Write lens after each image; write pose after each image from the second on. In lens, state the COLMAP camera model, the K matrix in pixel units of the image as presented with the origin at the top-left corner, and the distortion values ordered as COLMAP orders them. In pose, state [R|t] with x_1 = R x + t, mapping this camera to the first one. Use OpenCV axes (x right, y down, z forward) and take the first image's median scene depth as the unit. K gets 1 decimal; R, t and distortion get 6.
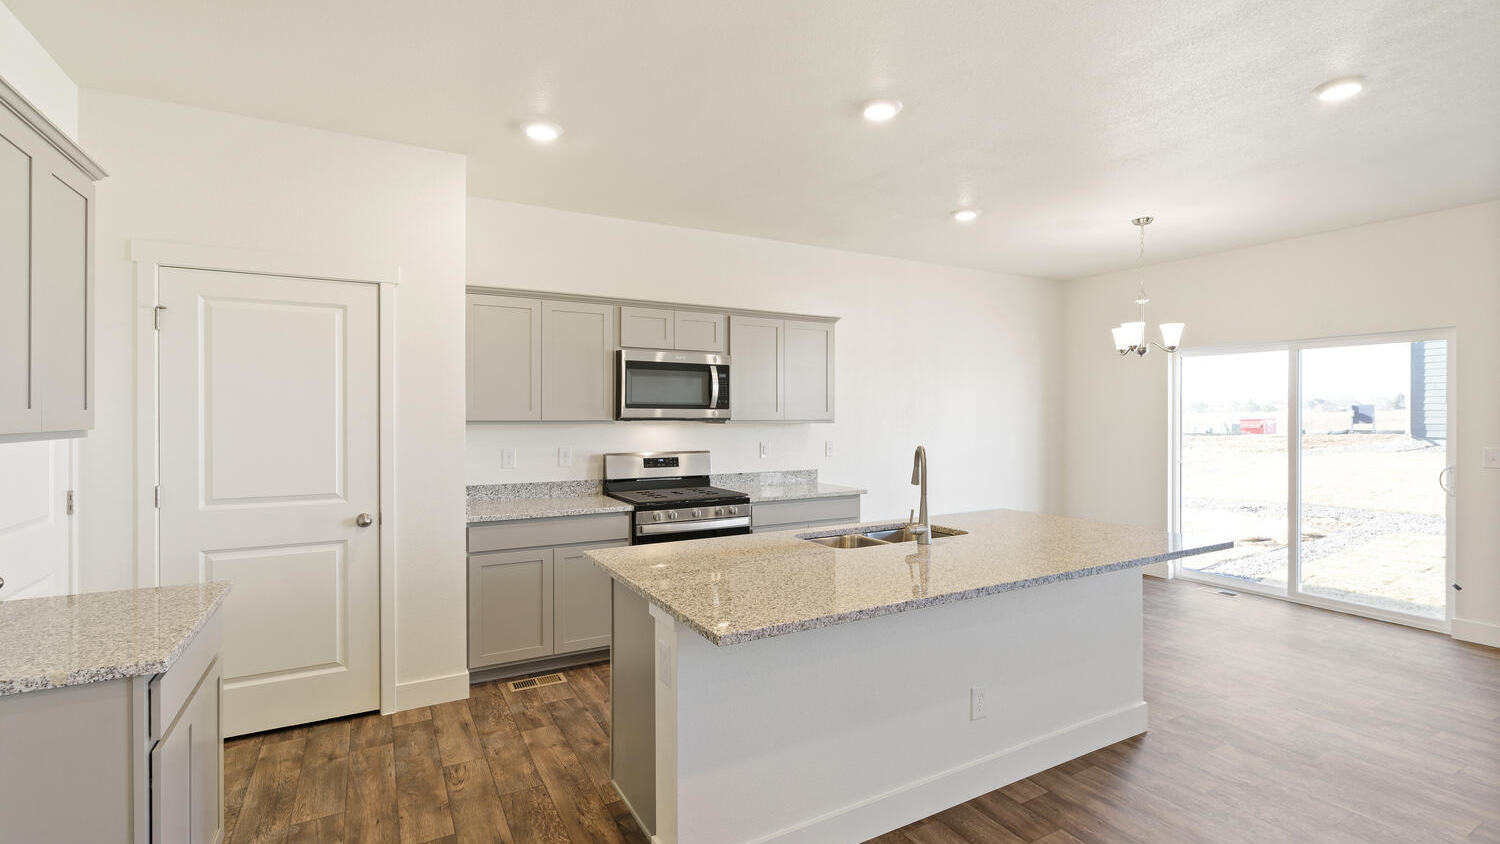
lens RADIAL K [[689.2, 0, 751.9], [0, 689.2, 409.5], [0, 0, 1]] dist [-0.011007, 0.000051]
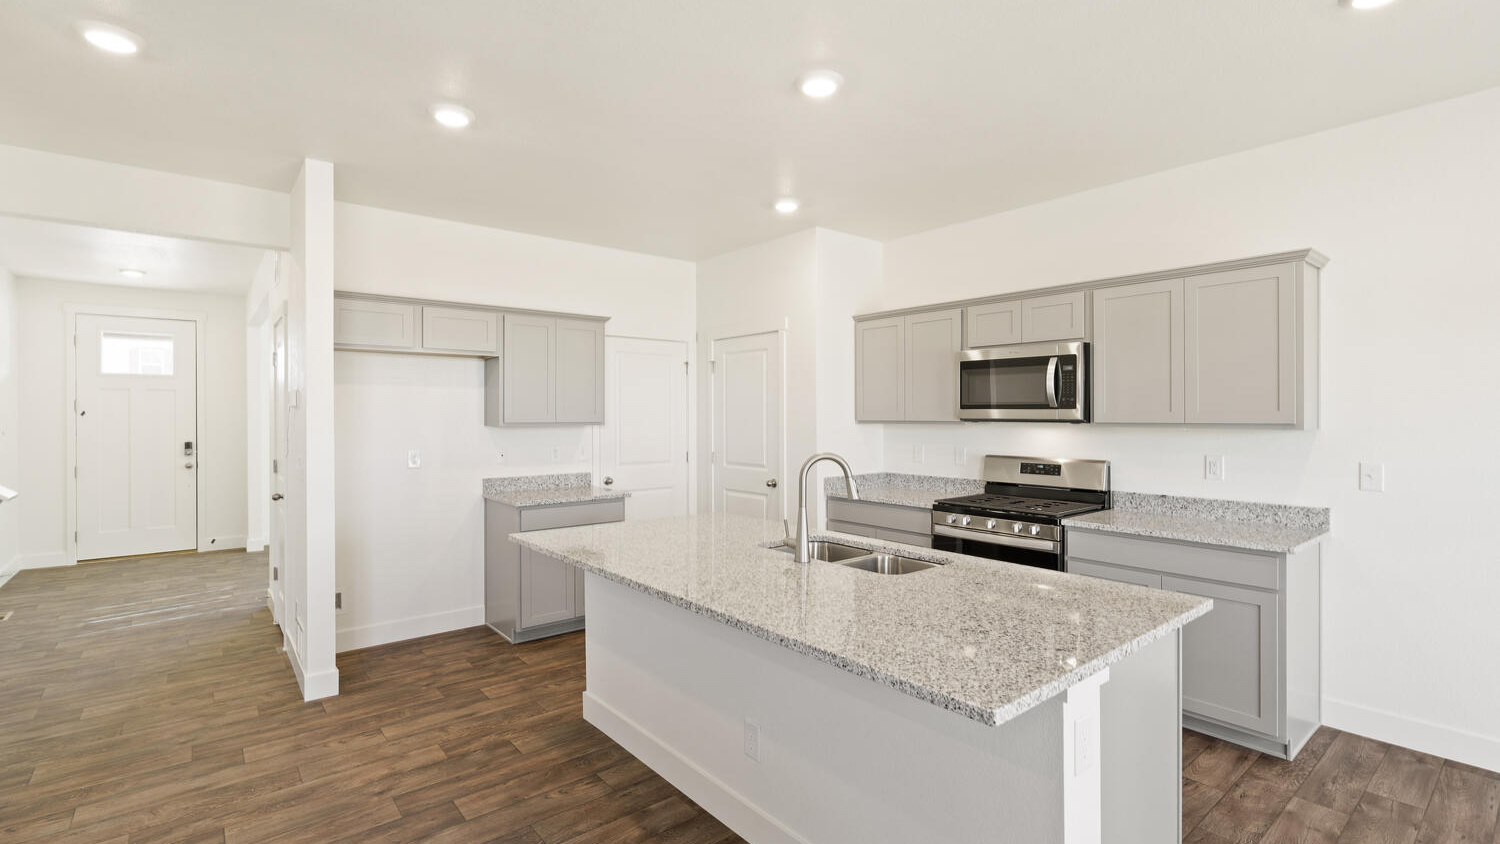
lens RADIAL K [[684.8, 0, 751.7], [0, 684.8, 417.0], [0, 0, 1]] dist [0.004160, 0.000198]
pose [[0.172534, 0.001789, -0.985002, 0.732131], [0.009324, 0.999951, 0.003449, 0.002894], [0.984959, -0.009780, 0.172509, 0.516322]]
